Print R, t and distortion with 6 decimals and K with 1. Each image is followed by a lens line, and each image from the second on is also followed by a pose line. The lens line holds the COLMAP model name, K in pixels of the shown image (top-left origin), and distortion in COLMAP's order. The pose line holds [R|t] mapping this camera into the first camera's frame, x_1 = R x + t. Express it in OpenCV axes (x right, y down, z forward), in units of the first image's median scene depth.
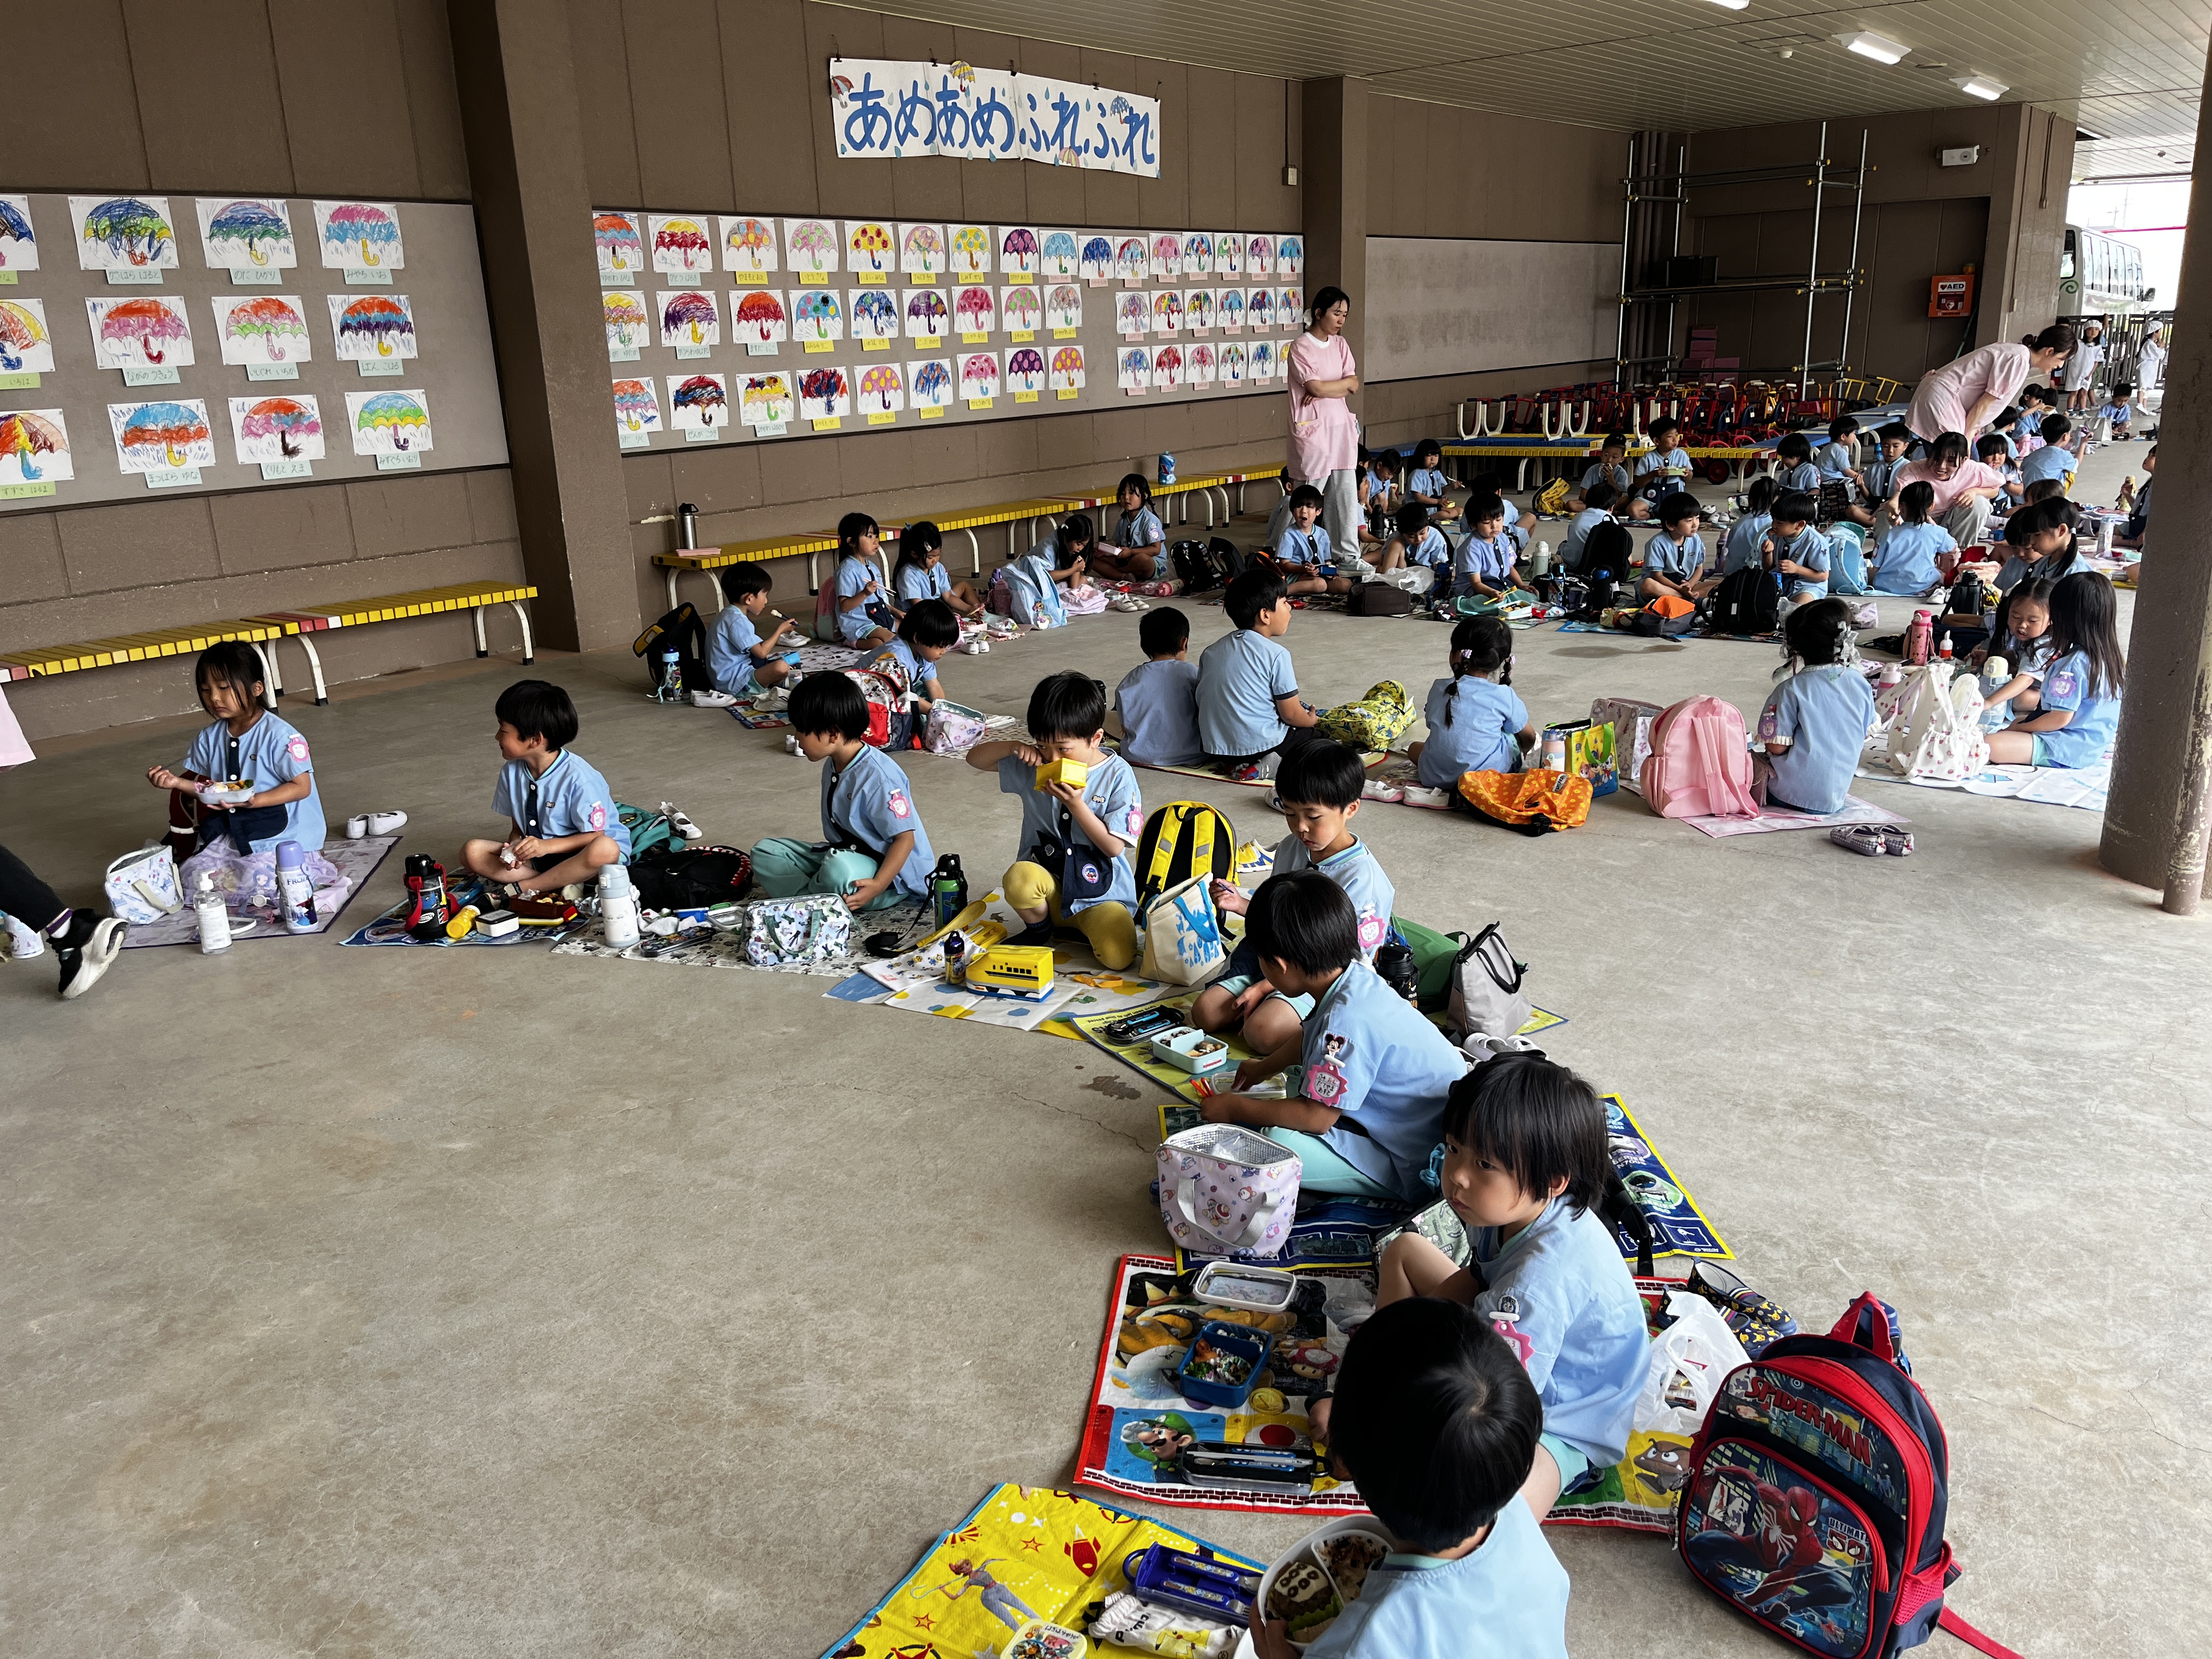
lens RADIAL K [[1701.0, 0, 1103.8], [0, 1701.0, 841.9], [0, 0, 1]] dist [0.055331, -0.068265]
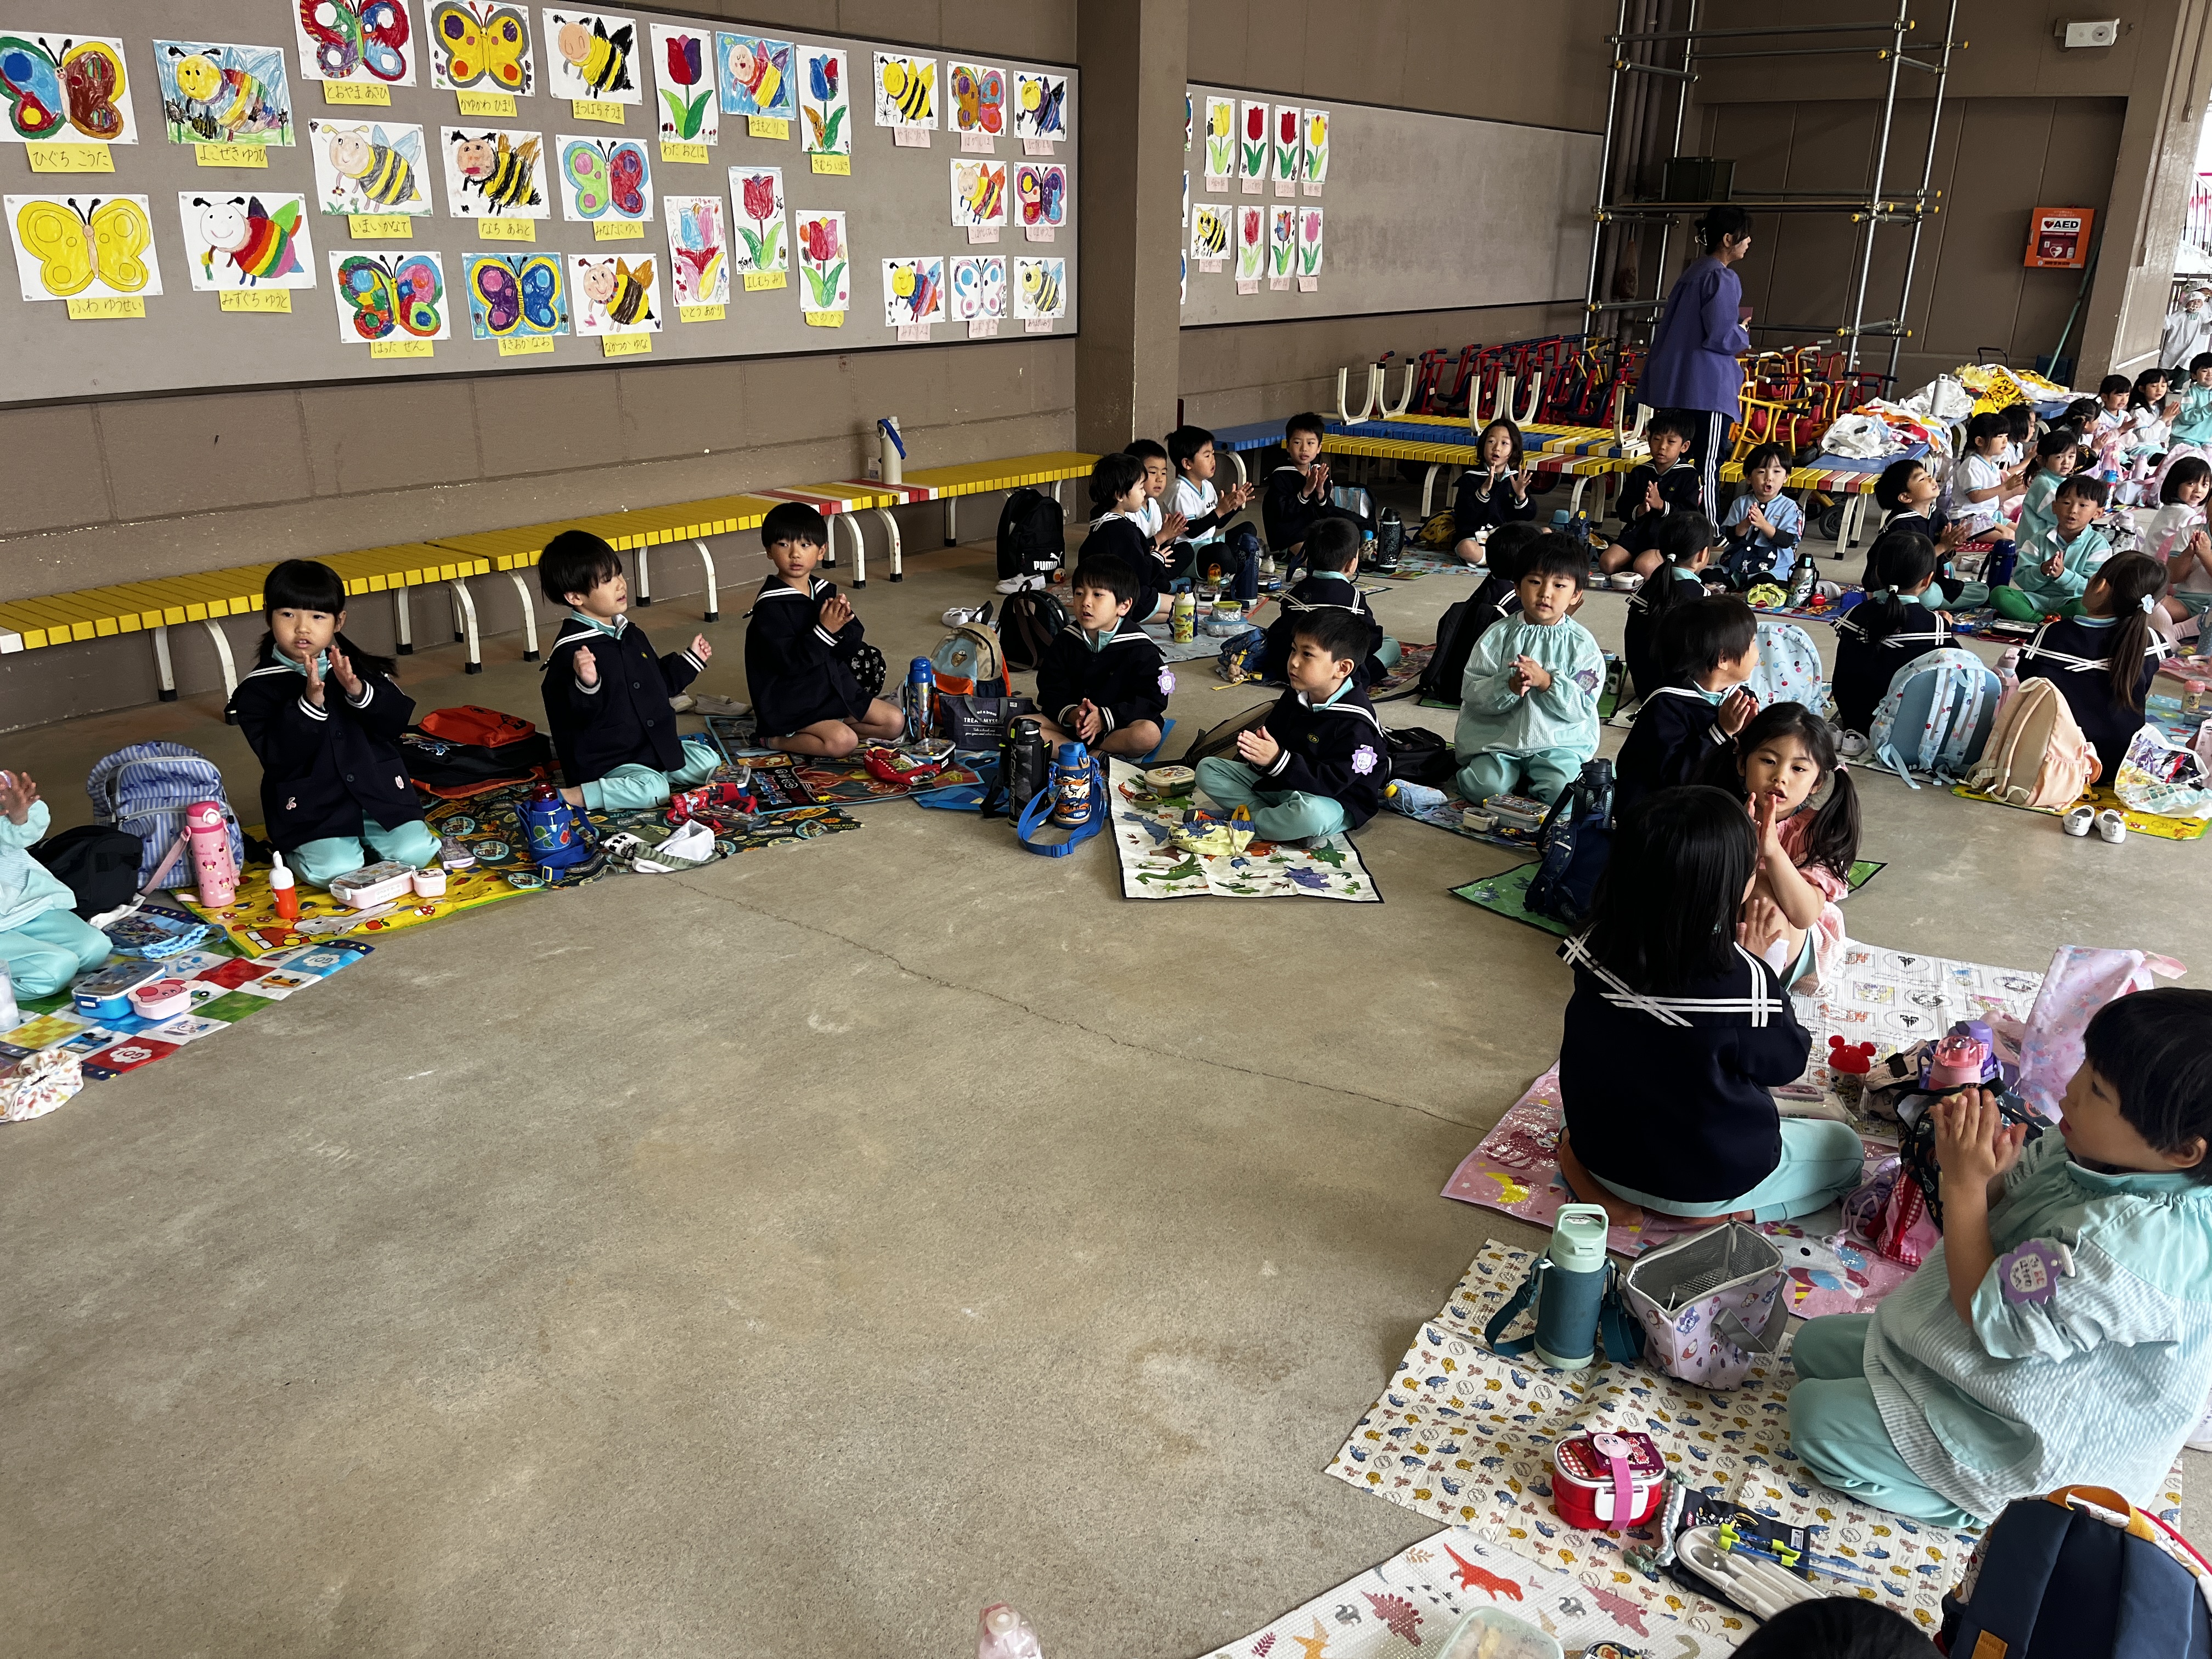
lens RADIAL K [[1701.0, 0, 1126.4], [0, 1701.0, 829.7], [0, 0, 1]] dist [0.055331, -0.068265]
pose [[0.998074, 0.039418, 0.047892, 0.104059], [-0.041719, 0.997974, 0.048027, -0.110755], [-0.045901, -0.049933, 0.997697, 0.358781]]
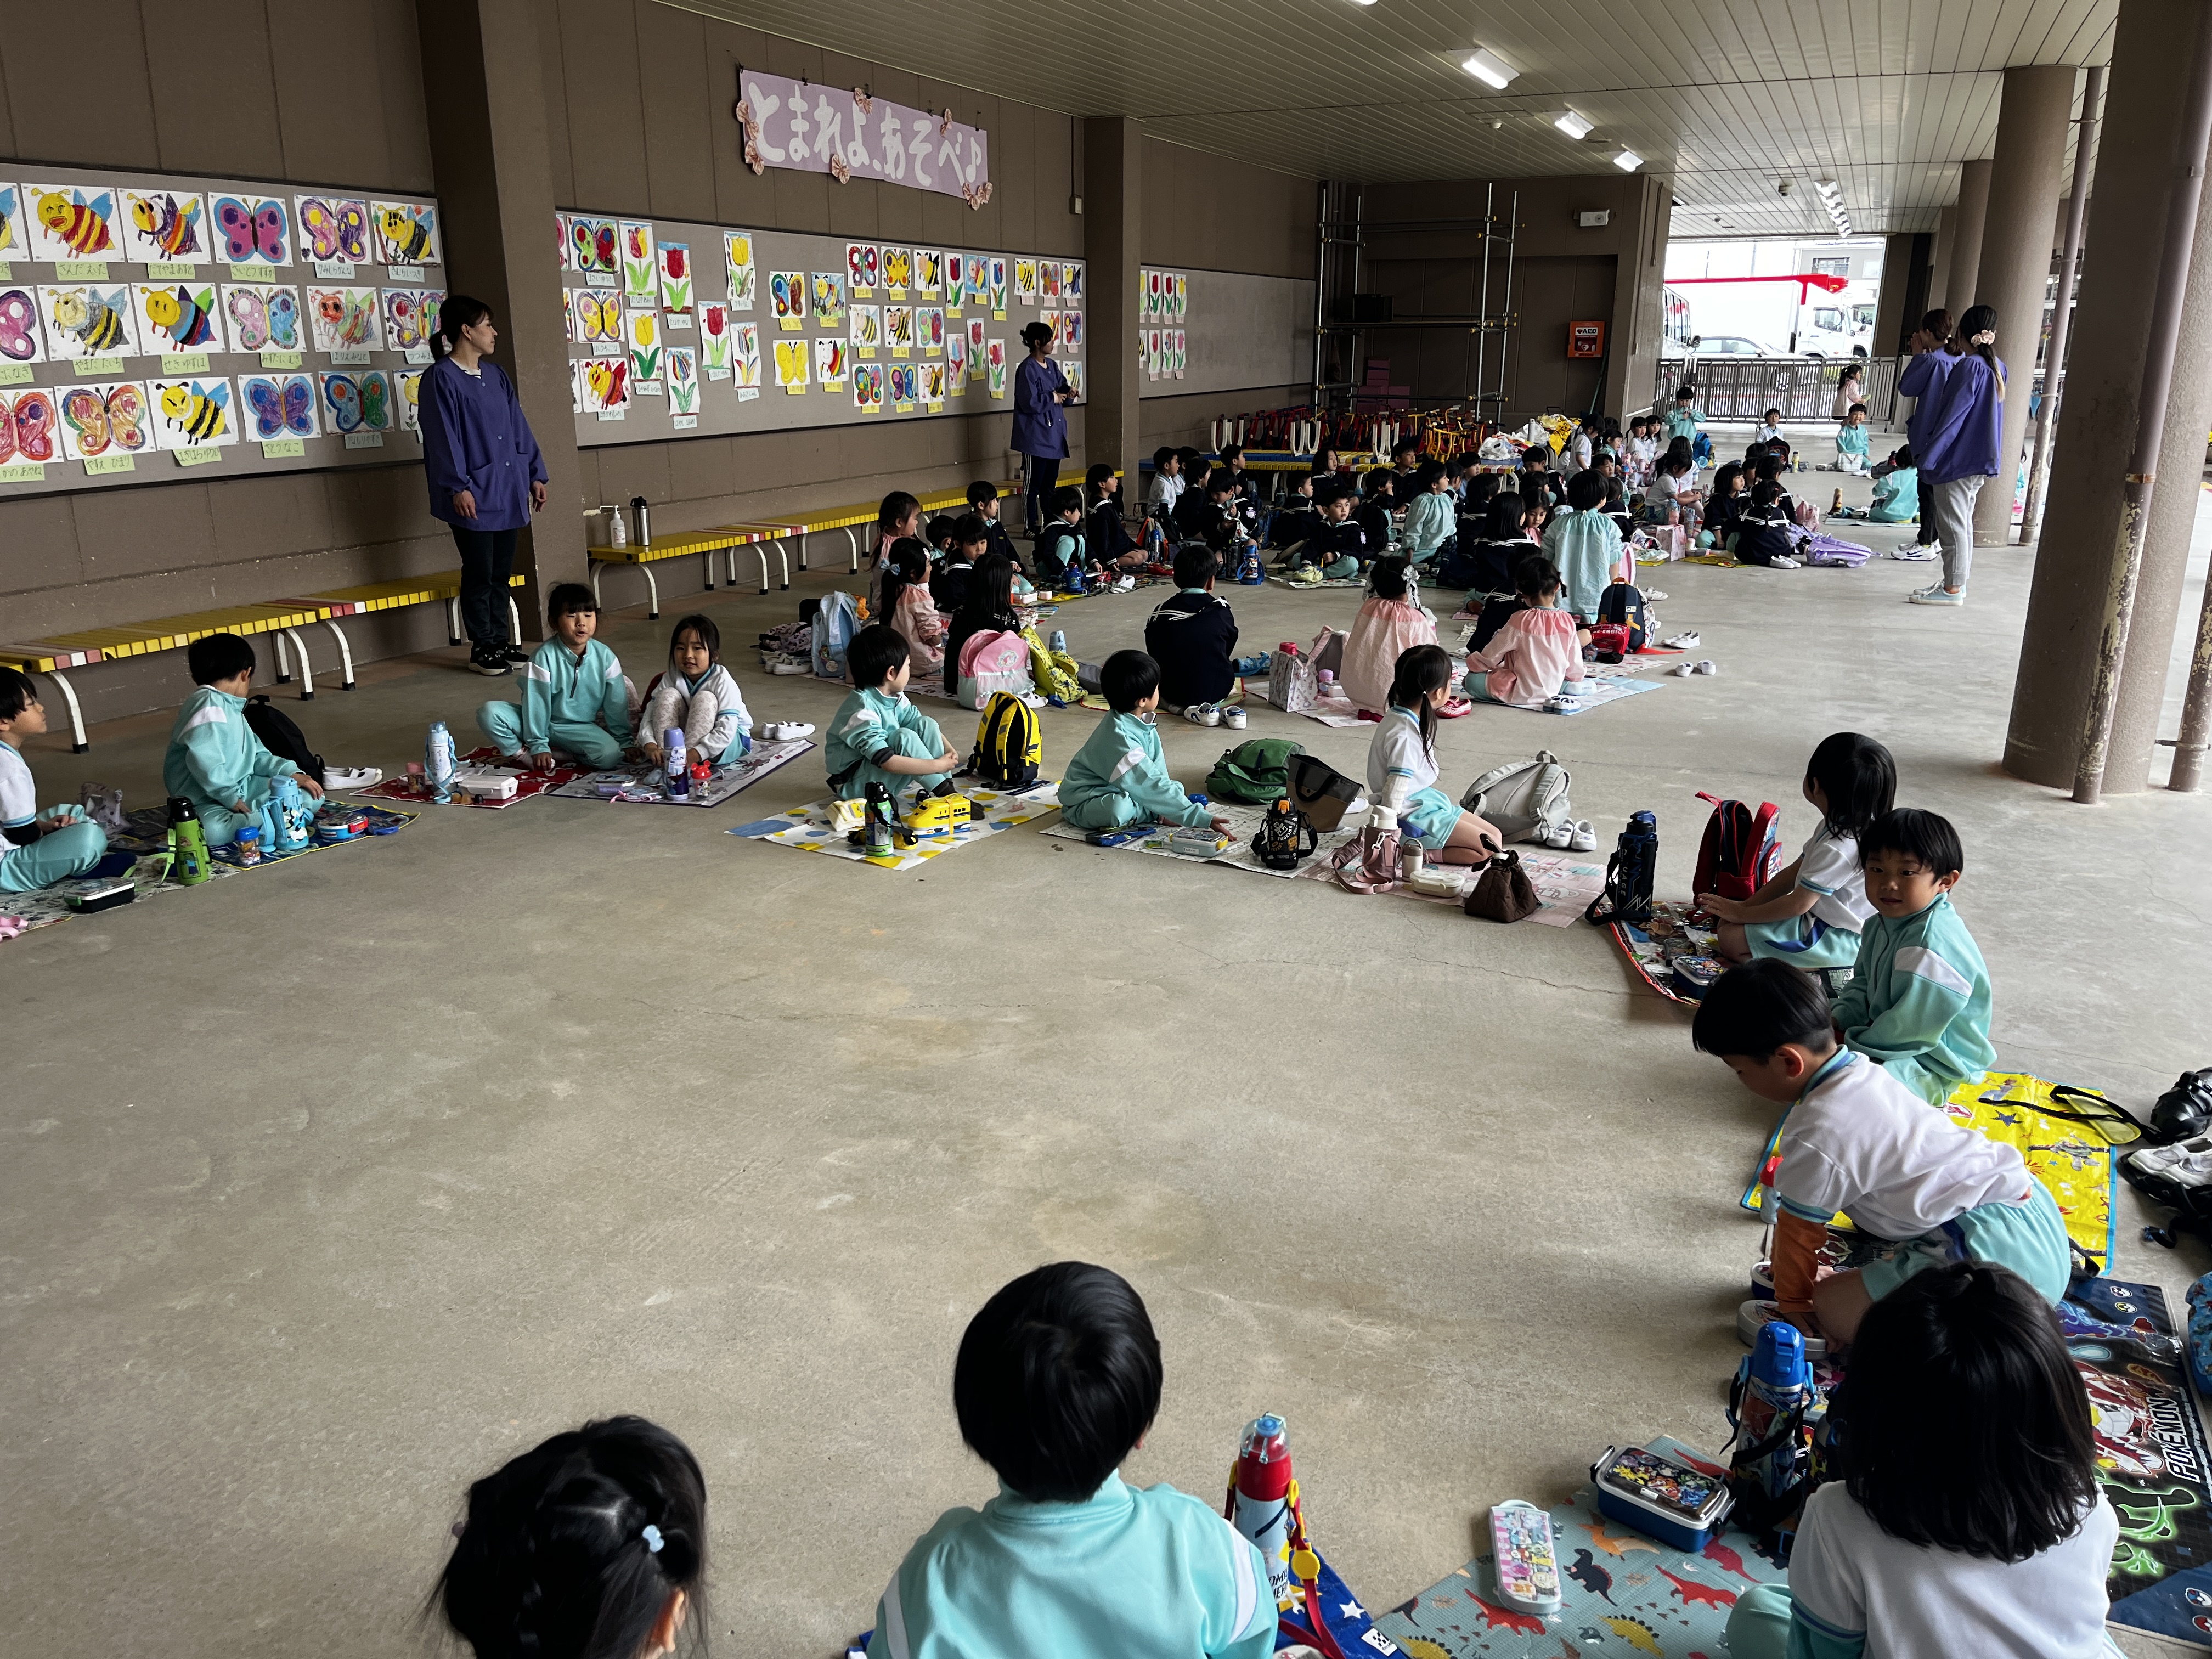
lens RADIAL K [[1701.0, 0, 1114.6], [0, 1701.0, 826.3], [0, 0, 1]] dist [0.055331, -0.068265]
pose [[0.968820, -0.033888, 0.245437, -0.126362], [0.037937, 0.999211, -0.011785, 0.012889], [-0.244844, 0.020729, 0.969341, -0.035273]]
